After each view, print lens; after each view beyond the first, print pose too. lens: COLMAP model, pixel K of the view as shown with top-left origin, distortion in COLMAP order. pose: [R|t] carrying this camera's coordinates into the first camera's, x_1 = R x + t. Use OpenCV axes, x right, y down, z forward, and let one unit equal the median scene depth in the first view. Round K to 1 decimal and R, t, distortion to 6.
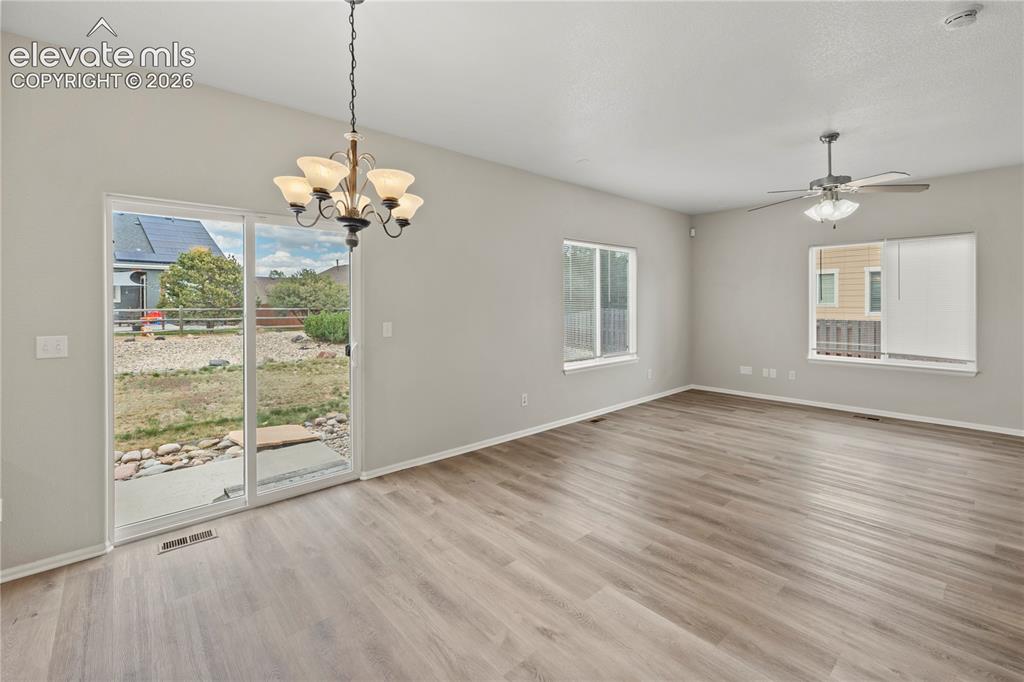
lens RADIAL K [[445.4, 0, 508.8], [0, 445.4, 304.9], [0, 0, 1]] dist [0.002727, 0.000454]
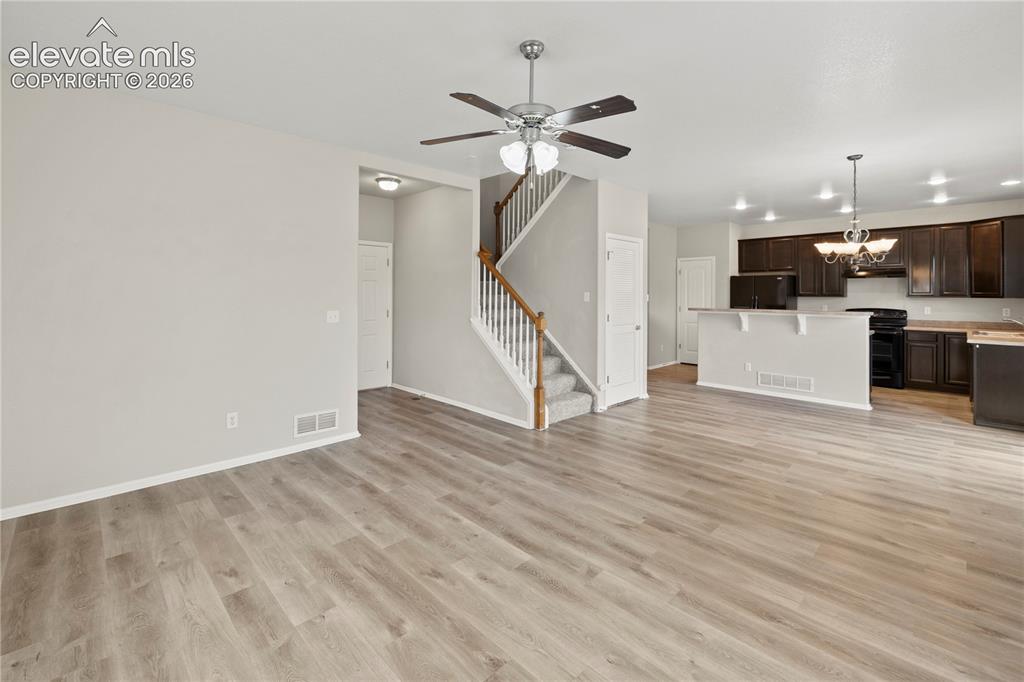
lens RADIAL K [[445.7, 0, 507.7], [0, 445.7, 294.2], [0, 0, 1]] dist [-0.000392, -0.000175]
pose [[-0.999082, -0.002576, -0.042771, 0.801426], [-0.002983, 0.999951, 0.009461, -0.014915], [0.042744, 0.009579, -0.999040, 1.699045]]
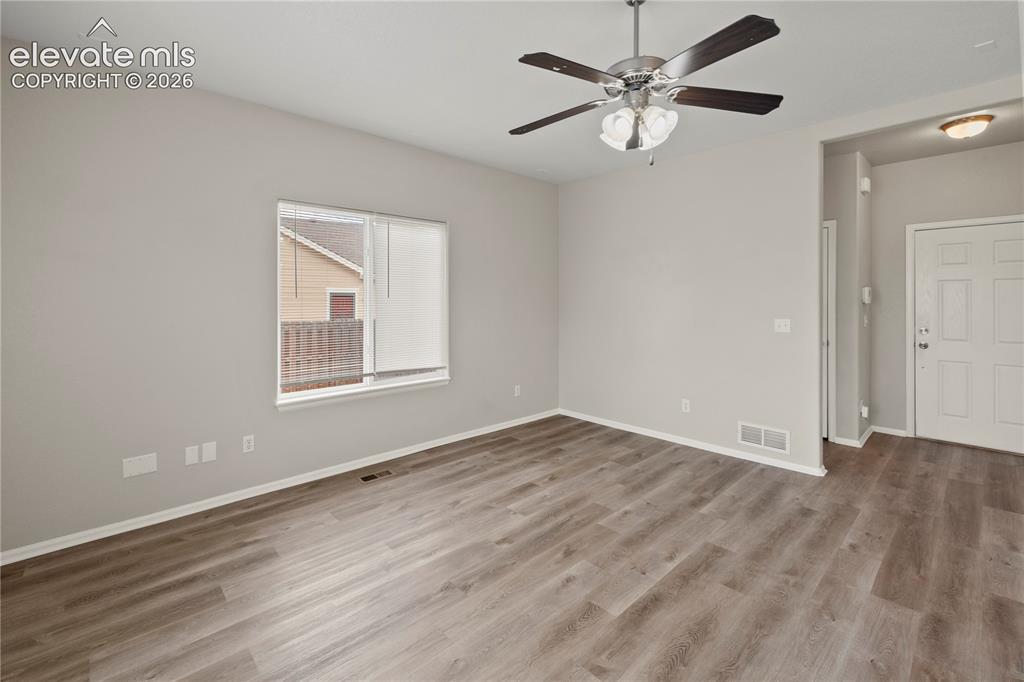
lens RADIAL K [[443.4, 0, 502.6], [0, 443.4, 299.6], [0, 0, 1]] dist [-0.003234, -0.000428]
pose [[-0.016436, 0.003549, 0.999859, 0.202599], [0.008403, 0.999959, -0.003411, -0.006954], [-0.999830, 0.008346, -0.016465, 1.196321]]
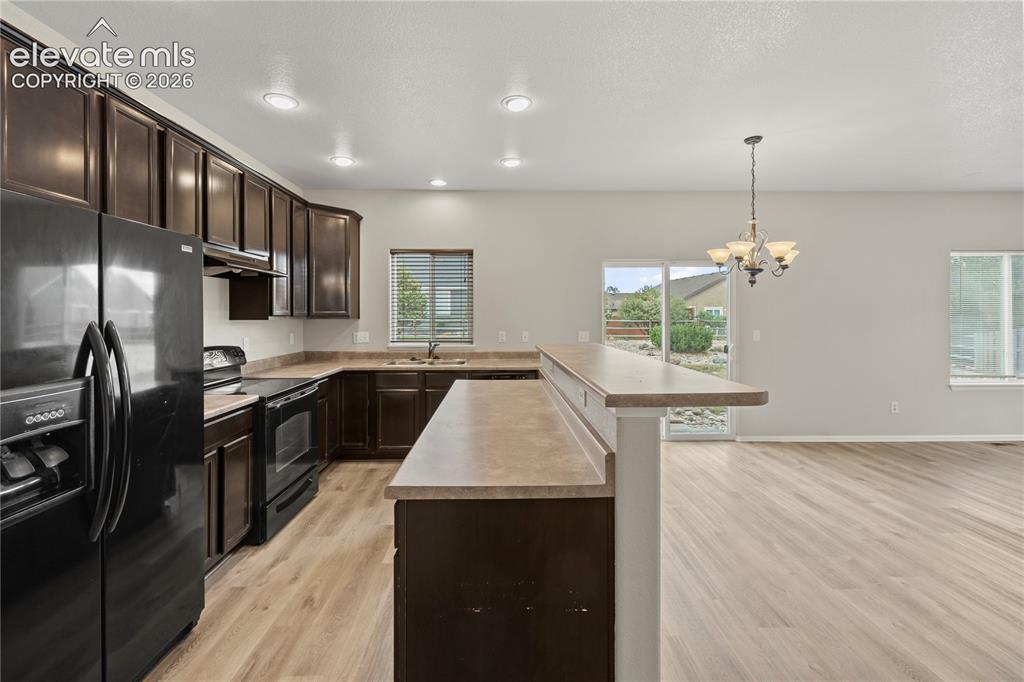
lens RADIAL K [[441.7, 0, 506.0], [0, 441.7, 315.2], [0, 0, 1]] dist [0.003695, 0.000121]
pose [[0.757369, 0.001530, -0.652985, 0.029038], [-0.005324, 0.999978, -0.003833, 0.002641], [0.652965, 0.006379, 0.757361, -0.520546]]
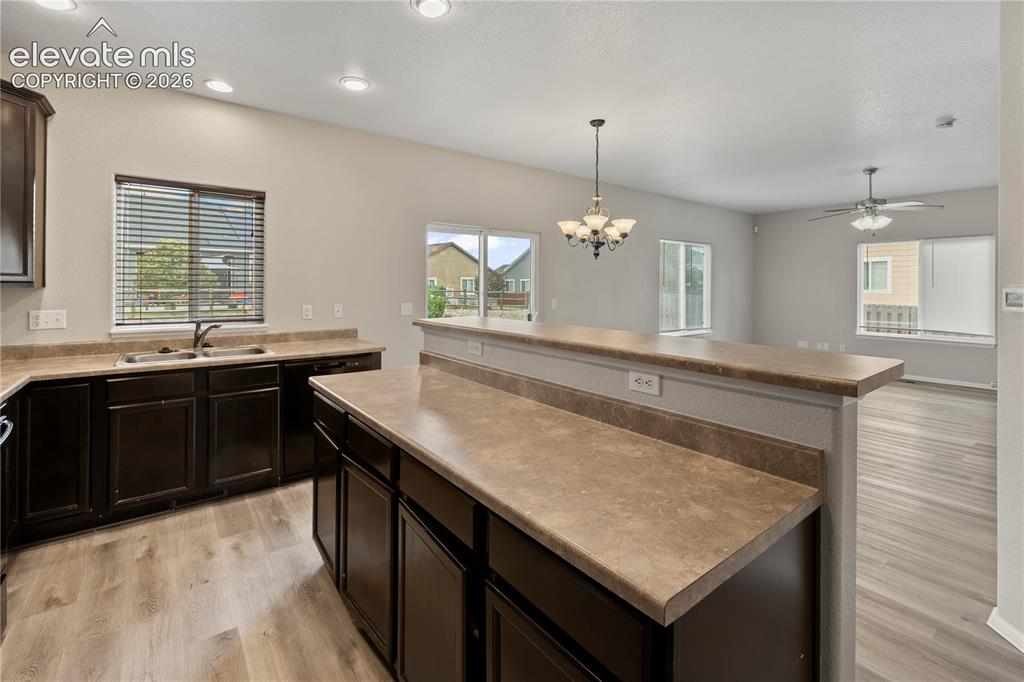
lens RADIAL K [[451.0, 0, 505.4], [0, 451.0, 286.1], [0, 0, 1]] dist [0.002049, 0.000356]
pose [[0.996771, 0.008979, -0.079790, -0.313737], [-0.009391, 0.999944, -0.004794, 0.004664], [0.079742, 0.005528, 0.996800, -0.513702]]
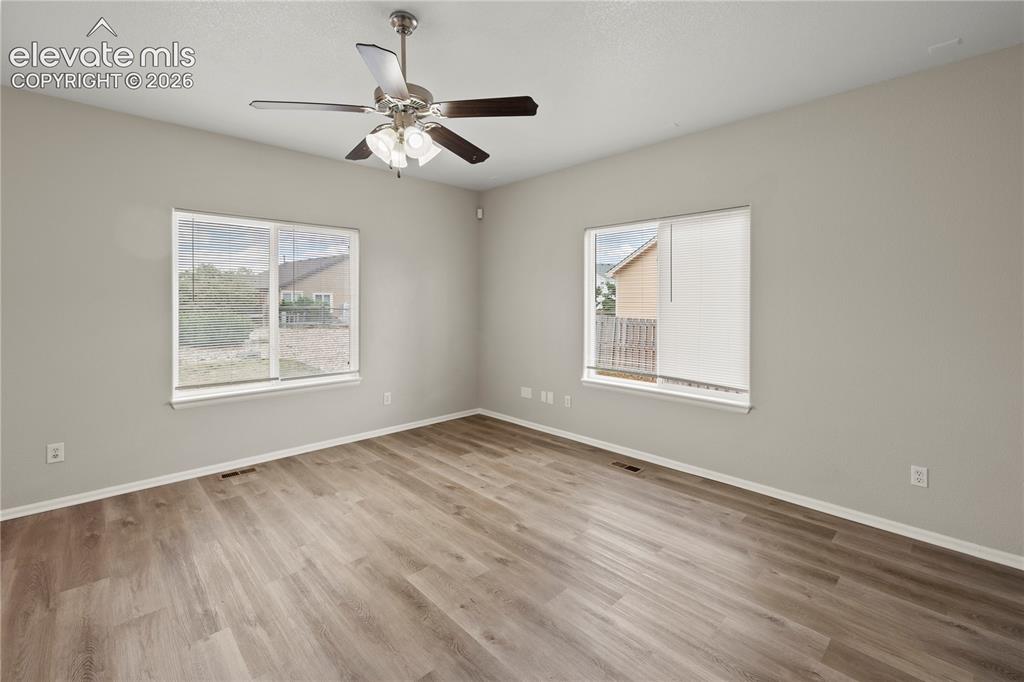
lens RADIAL K [[445.7, 0, 512.3], [0, 445.7, 305.4], [0, 0, 1]] dist [-0.000807, 0.000250]
pose [[0.999350, 0.006999, 0.035364, 0.861455], [-0.007093, 0.999972, 0.002519, -0.008845], [-0.035345, -0.002768, 0.999371, 0.424215]]
